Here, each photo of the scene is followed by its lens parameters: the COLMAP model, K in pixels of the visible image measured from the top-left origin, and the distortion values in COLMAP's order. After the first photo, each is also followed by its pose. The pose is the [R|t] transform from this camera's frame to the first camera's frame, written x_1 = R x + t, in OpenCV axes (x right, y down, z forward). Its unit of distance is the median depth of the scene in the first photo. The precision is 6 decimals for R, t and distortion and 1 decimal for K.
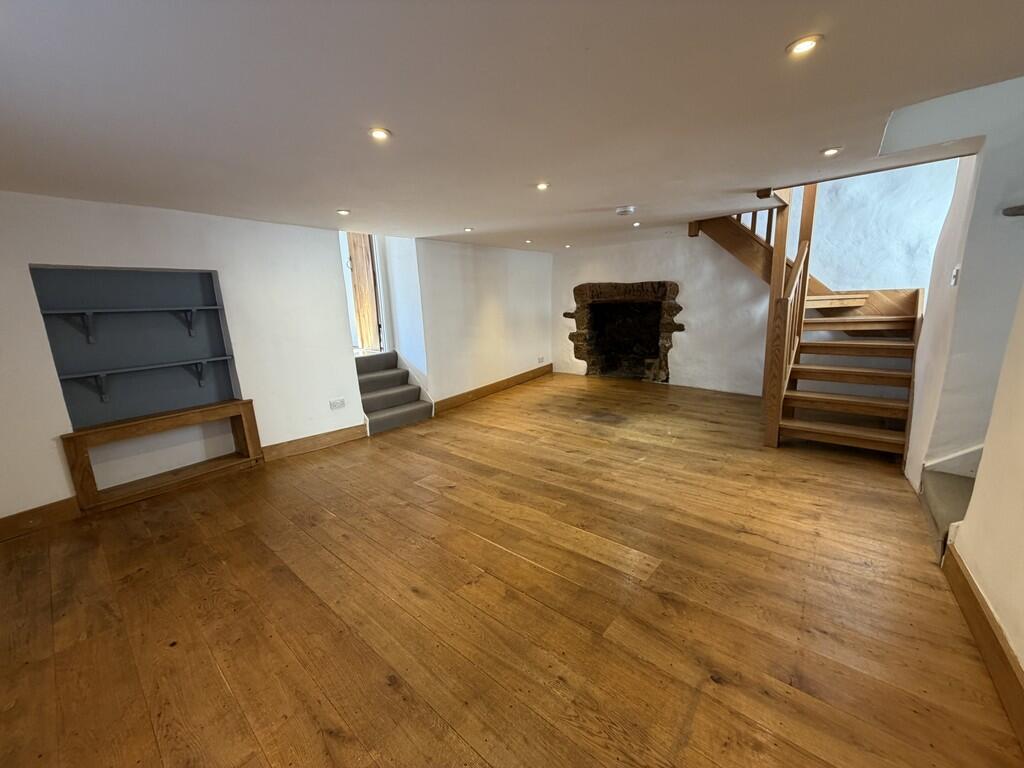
lens RADIAL K [[407.9, 0, 507.6], [0, 407.9, 383.9], [0, 0, 1]] dist [-0.001039, 0.000268]
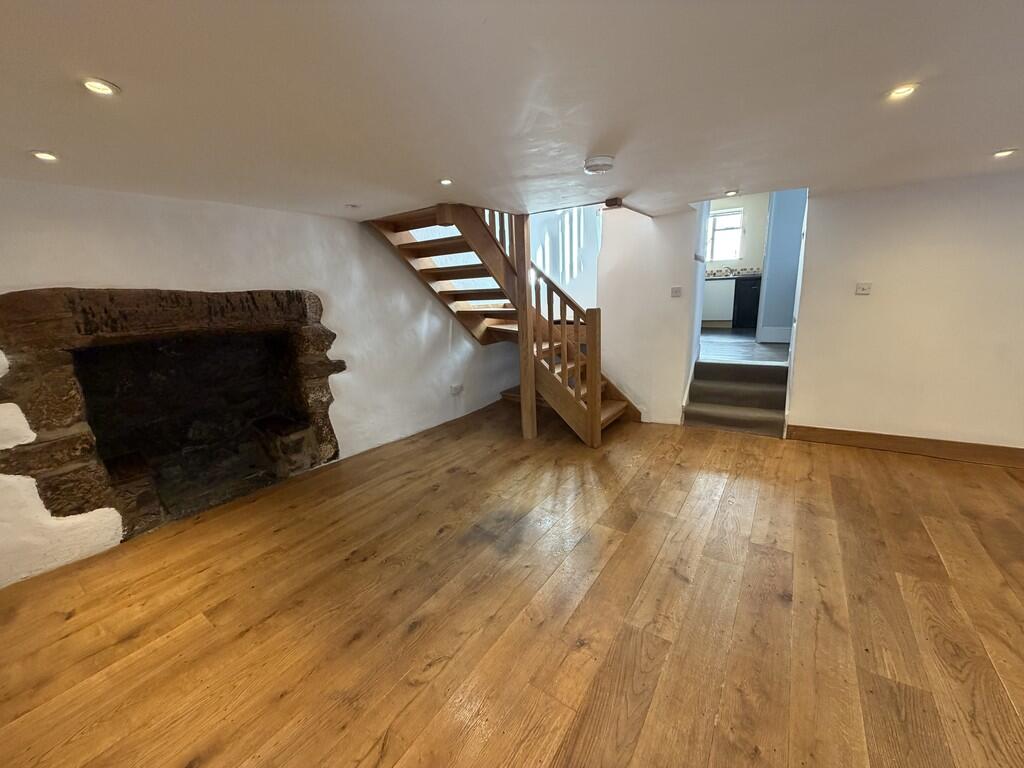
lens RADIAL K [[407.9, 0, 511.2], [0, 407.9, 383.9], [0, 0, 1]] dist [-0.001039, 0.000268]
pose [[-0.118342, -0.180615, 0.976408, -0.215711], [0.243911, 0.947904, 0.204905, -0.175874], [-0.962550, 0.262406, -0.068123, 0.798839]]
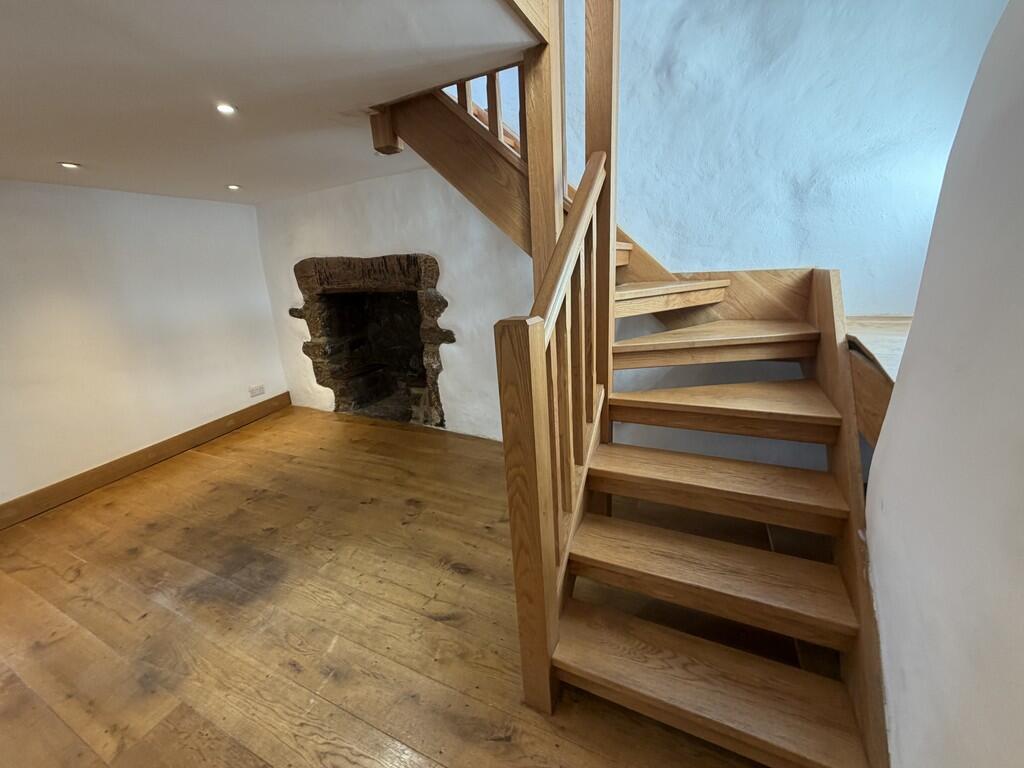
lens RADIAL K [[407.9, 0, 508.7], [0, 407.9, 384.4], [0, 0, 1]] dist [-0.001039, 0.000268]
pose [[0.962756, -0.093733, 0.253605, 0.353098], [0.074717, 0.993692, 0.083624, -0.113208], [-0.259844, -0.061561, 0.963686, 0.423431]]
